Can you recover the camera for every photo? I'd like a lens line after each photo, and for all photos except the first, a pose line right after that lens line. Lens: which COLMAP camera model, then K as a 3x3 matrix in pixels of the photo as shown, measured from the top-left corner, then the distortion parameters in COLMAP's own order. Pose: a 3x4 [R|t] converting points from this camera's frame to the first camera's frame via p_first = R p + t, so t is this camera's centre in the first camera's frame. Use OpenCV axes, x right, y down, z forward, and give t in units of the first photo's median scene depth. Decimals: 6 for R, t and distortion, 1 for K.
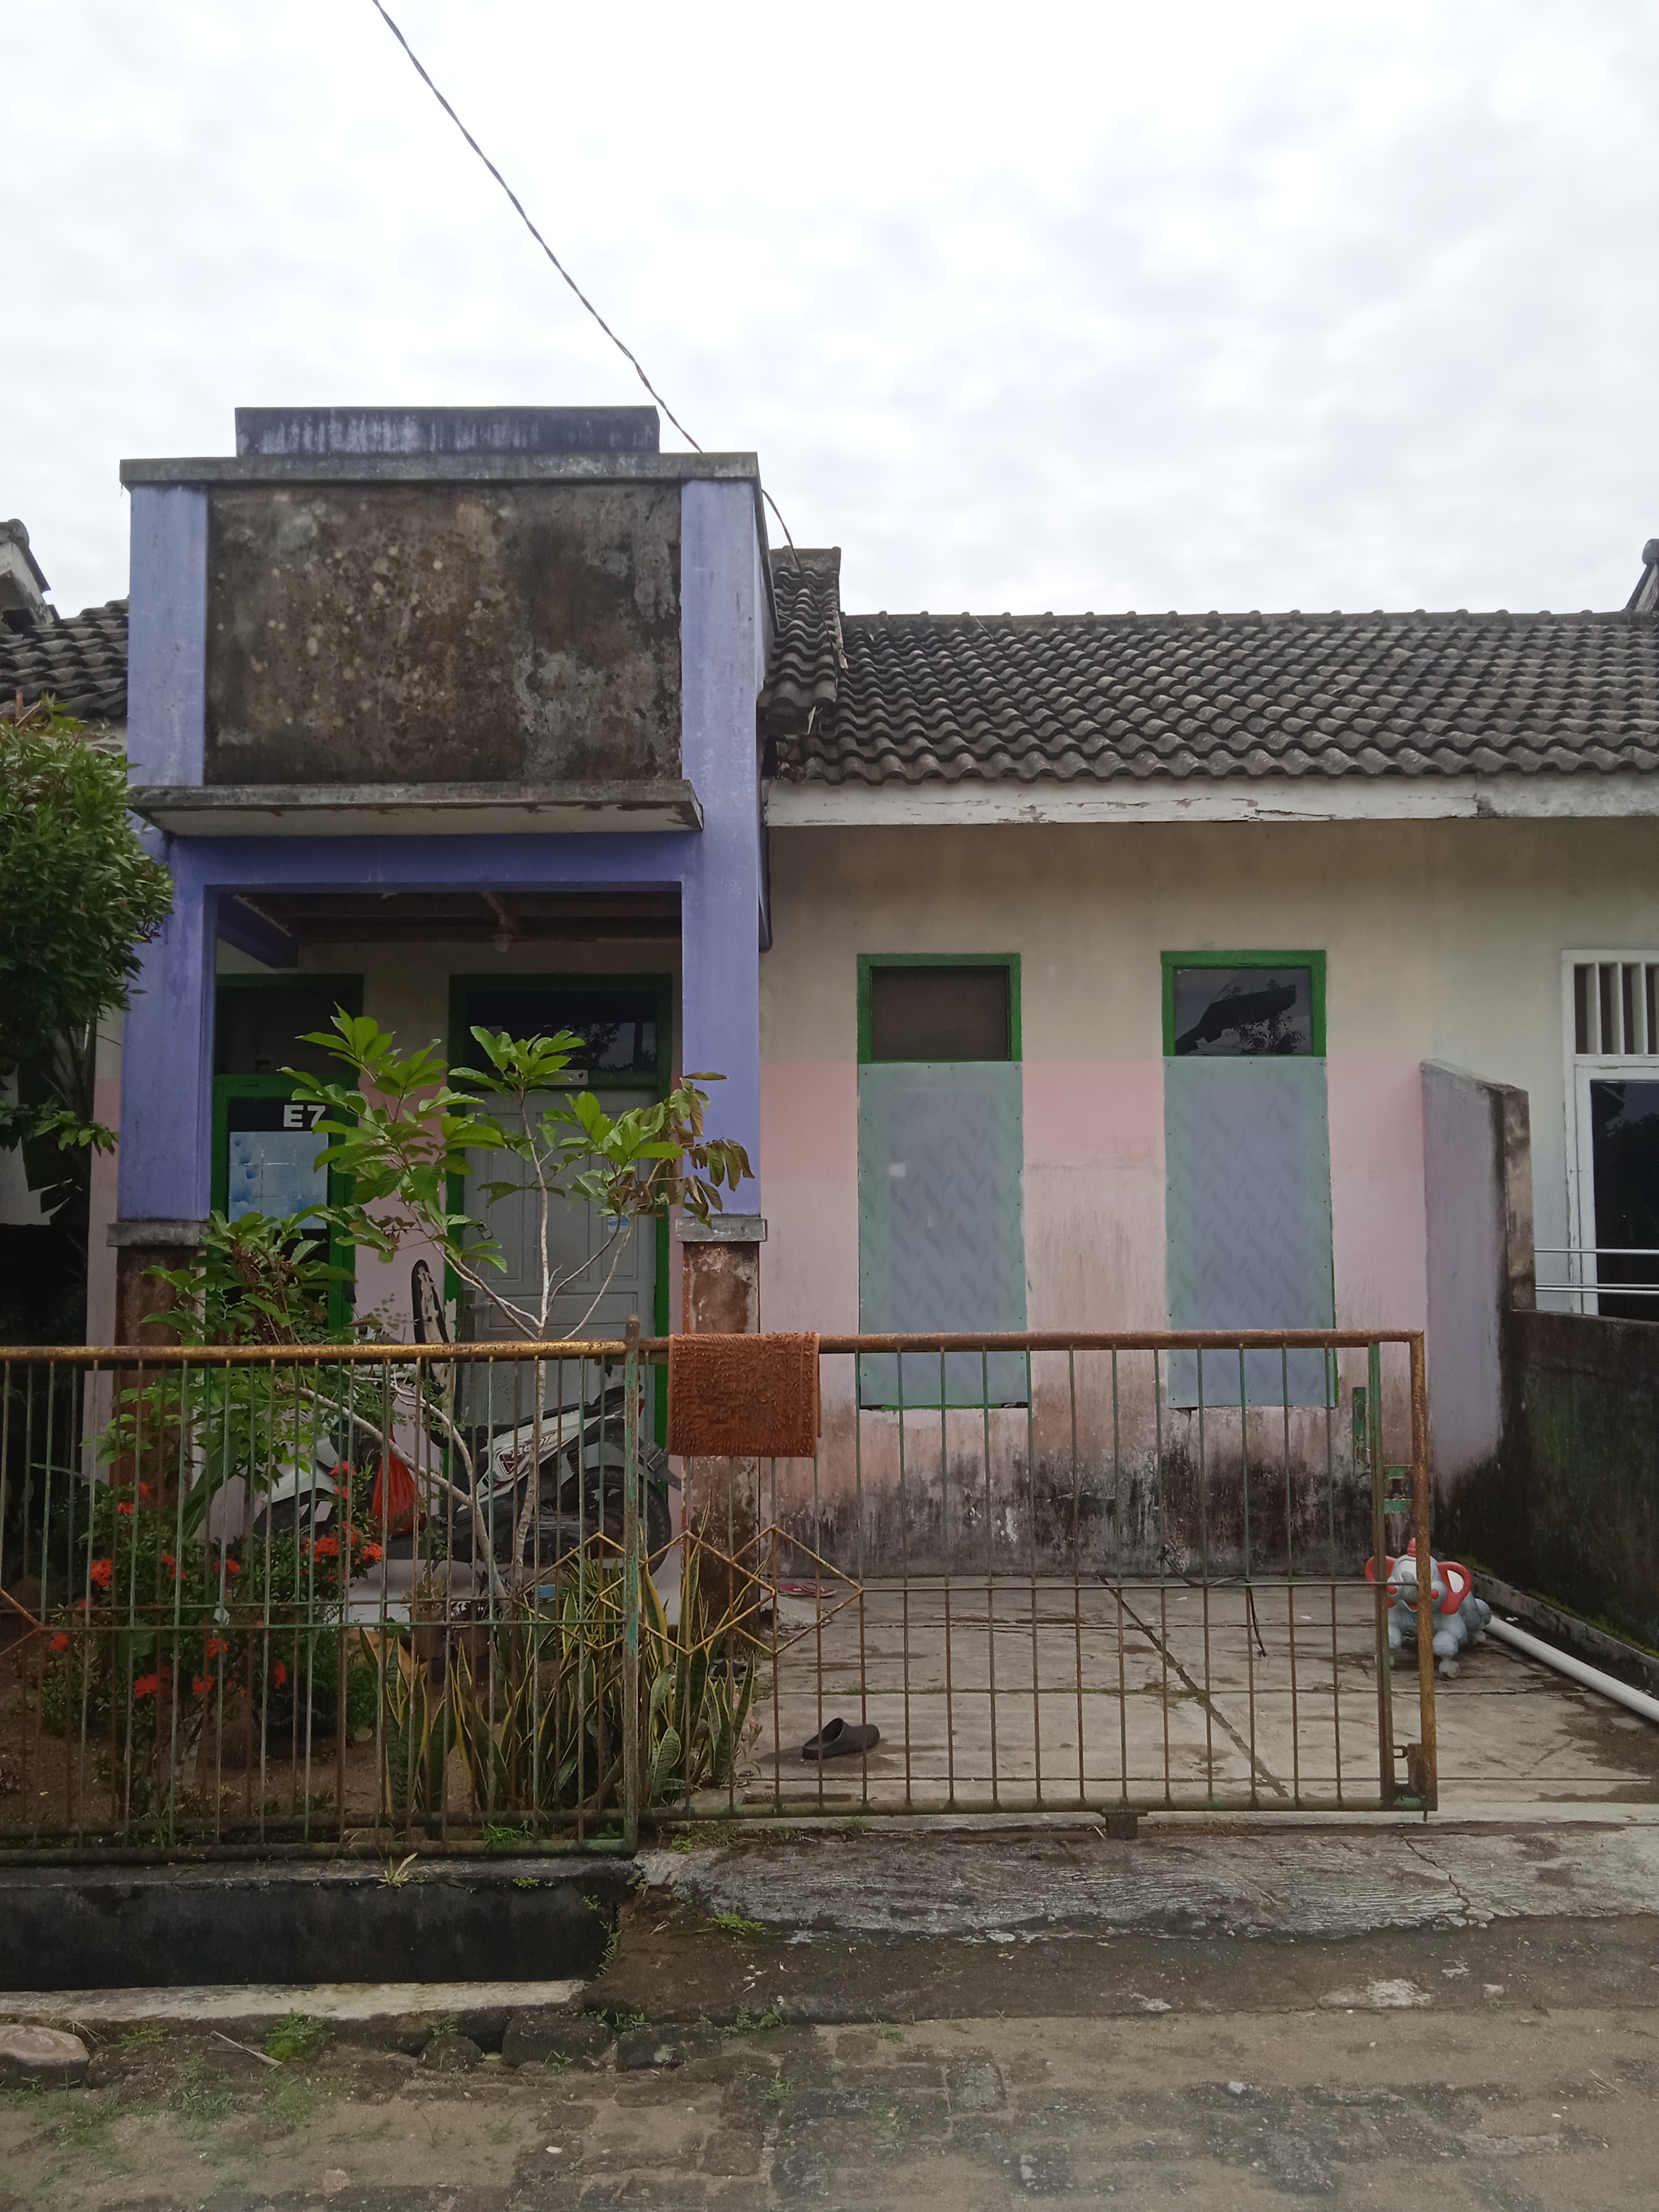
lens RADIAL K [[1839.7, 0, 806.1], [0, 1839.7, 1103.2], [0, 0, 1]] dist [0.044215, -0.053219]
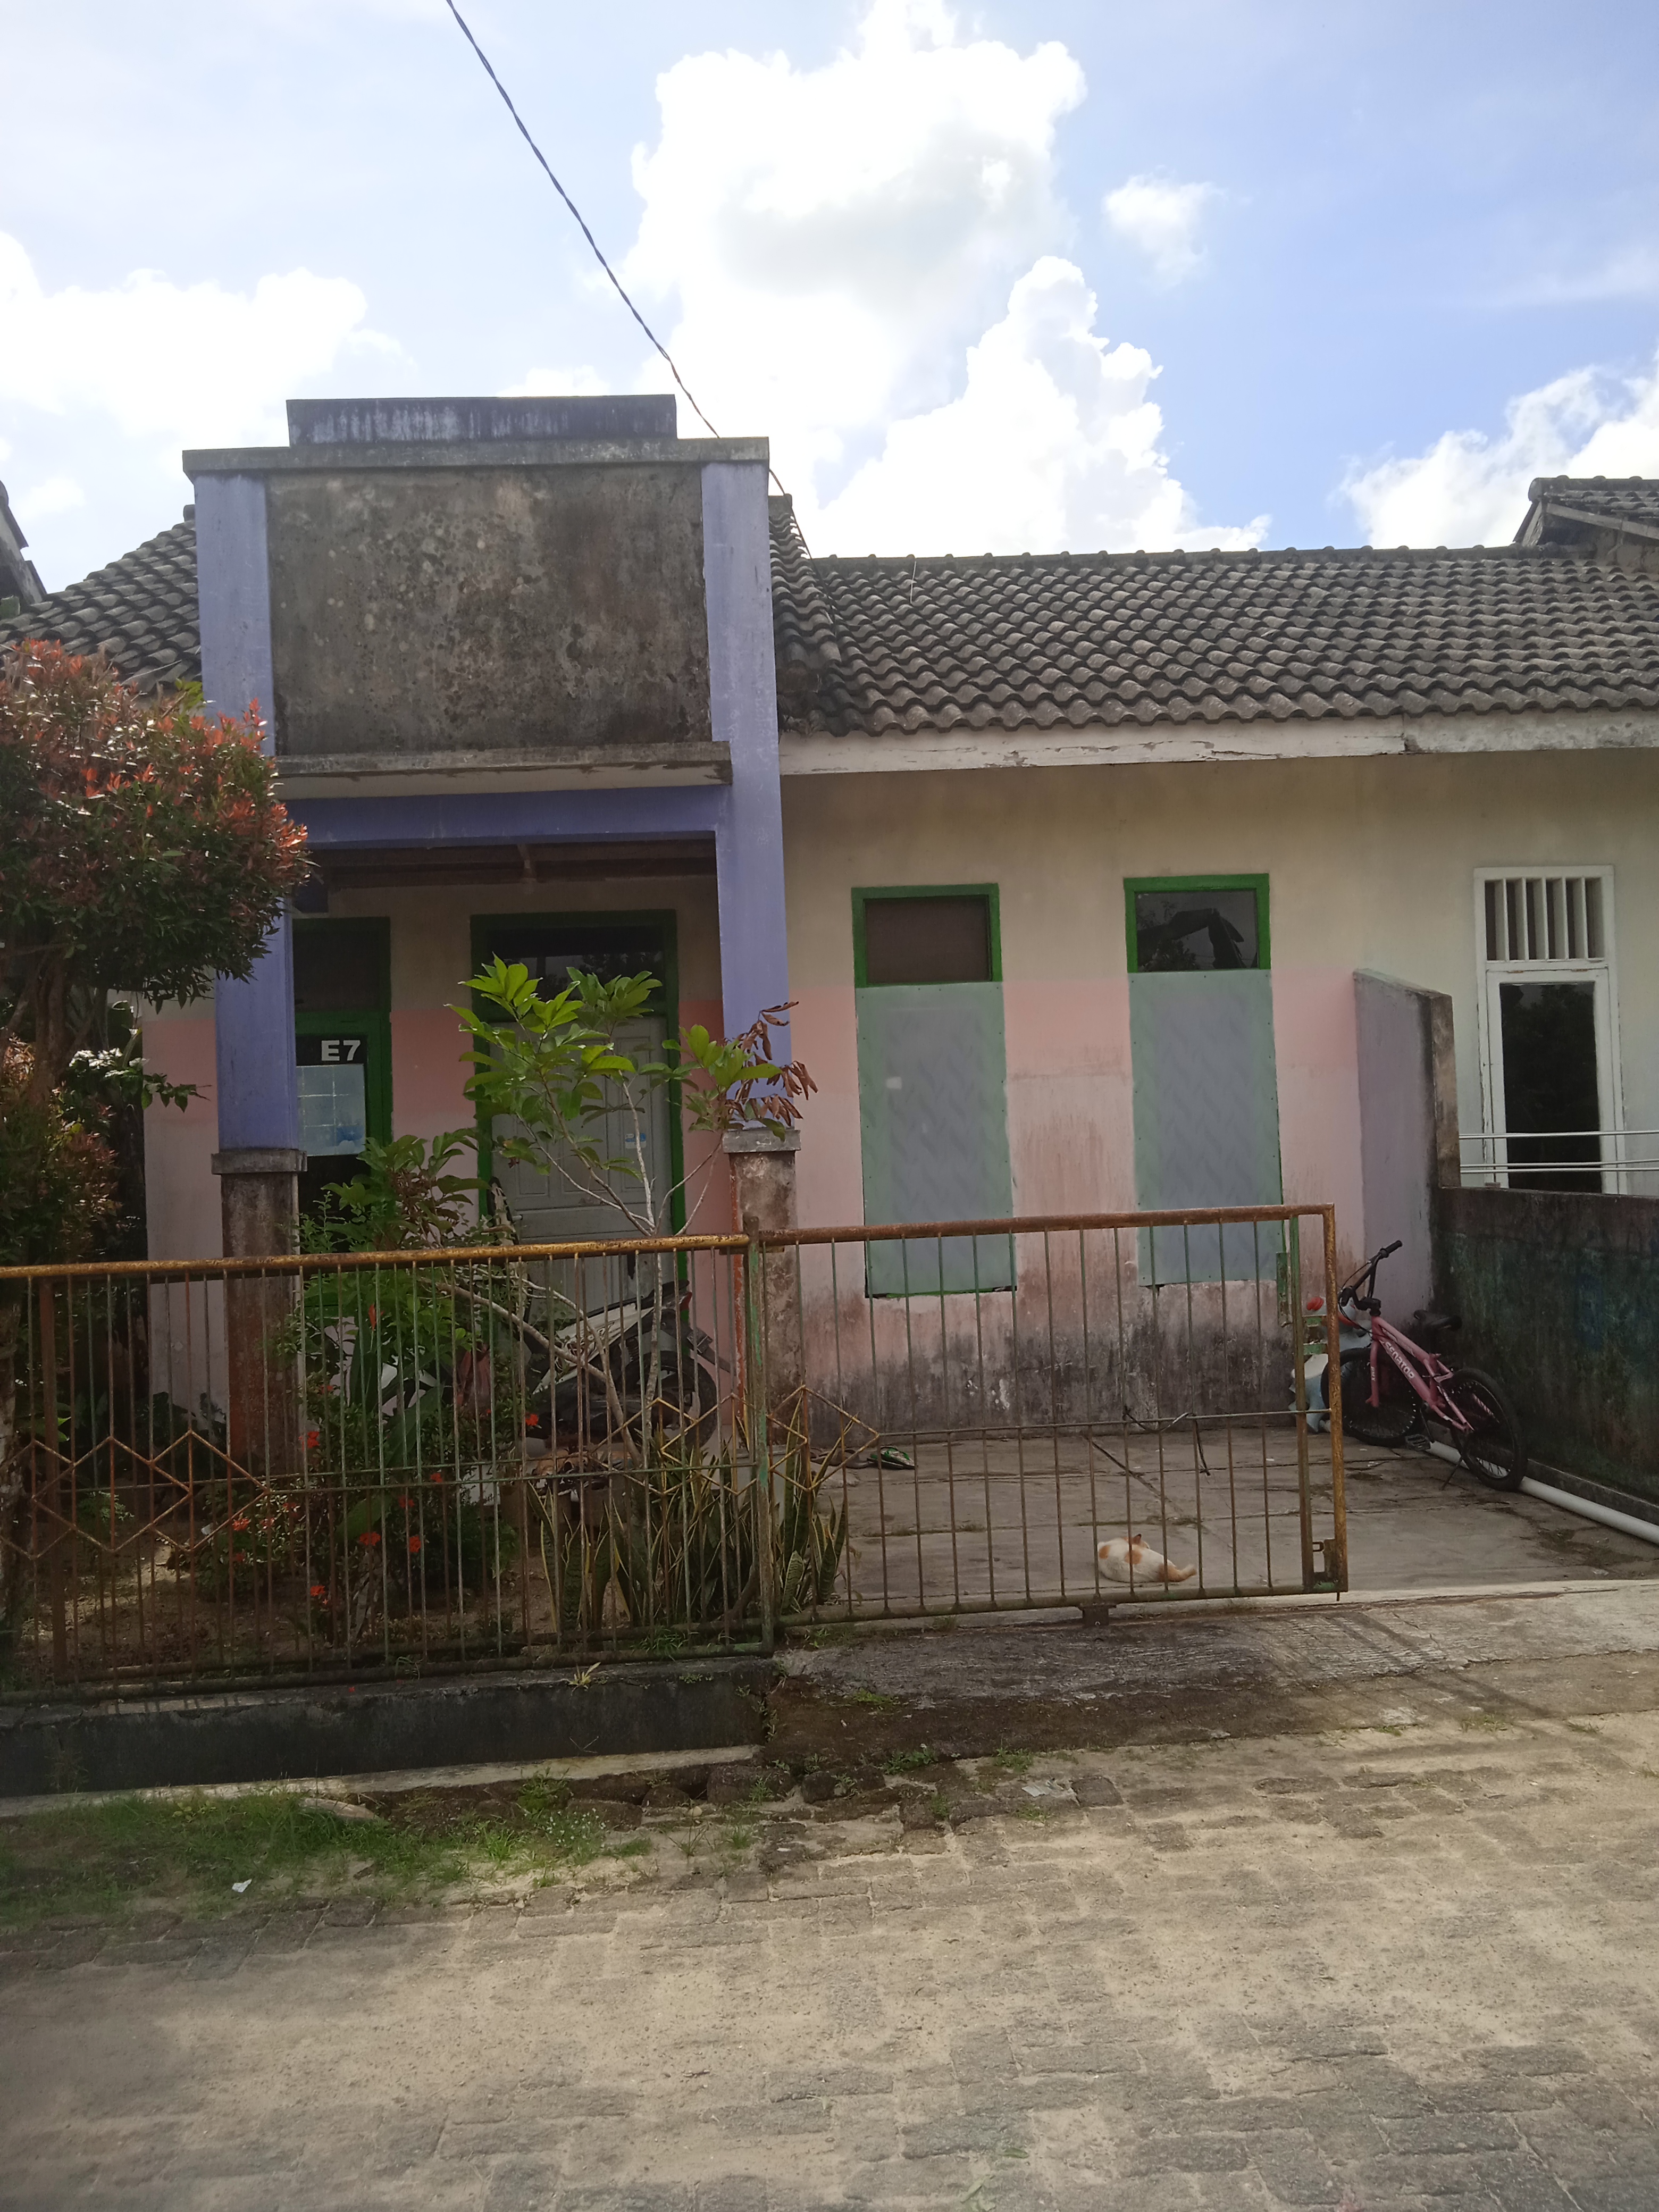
lens RADIAL K [[1827.6, 0, 817.0], [0, 1827.6, 1113.3], [0, 0, 1]] dist [0.024582, -0.015915]
pose [[0.997429, -0.032733, 0.063745, -0.080919], [0.029268, 0.998082, 0.054548, -0.008125], [-0.065408, -0.052543, 0.996474, -0.113413]]
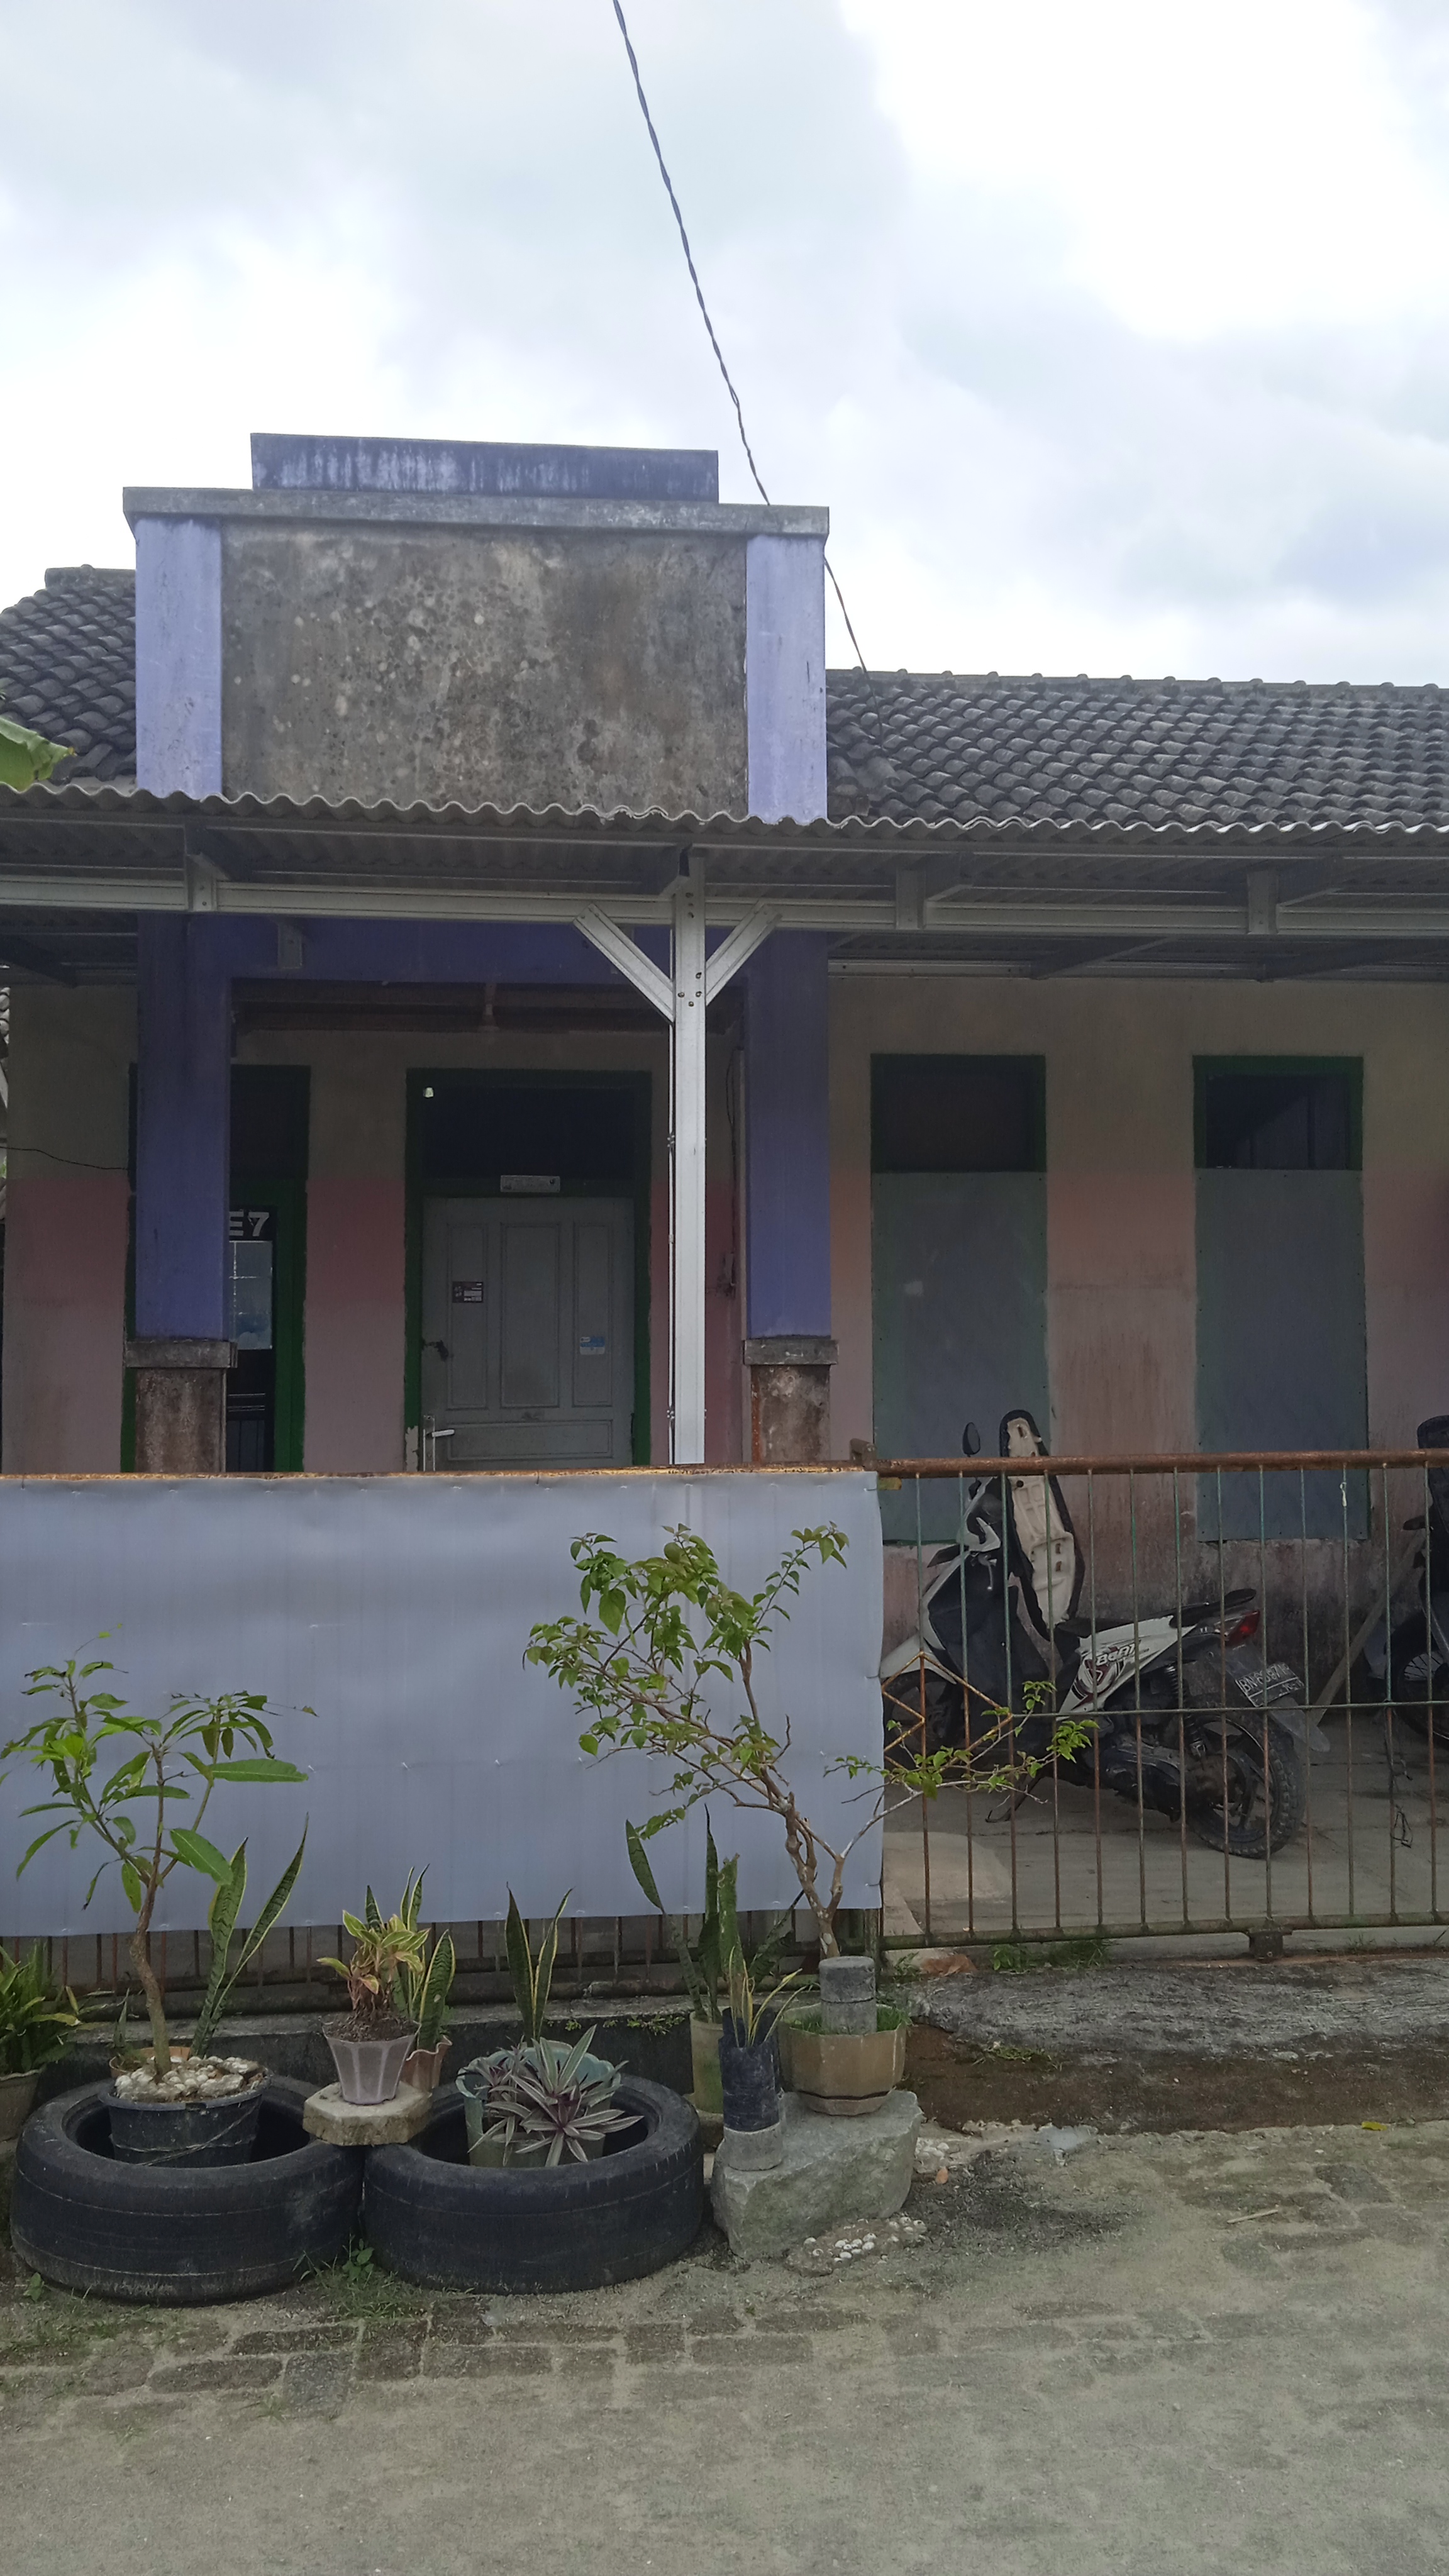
lens RADIAL K [[2114.3, 0, 724.5], [0, 2114.3, 1288.0], [0, 0, 1]] dist [0.029353, -0.016683]
pose [[0.995225, 0.005653, 0.097445, -0.178976], [-0.009353, 0.999251, 0.037554, -0.003489], [-0.097160, -0.038286, 0.994532, -0.058955]]
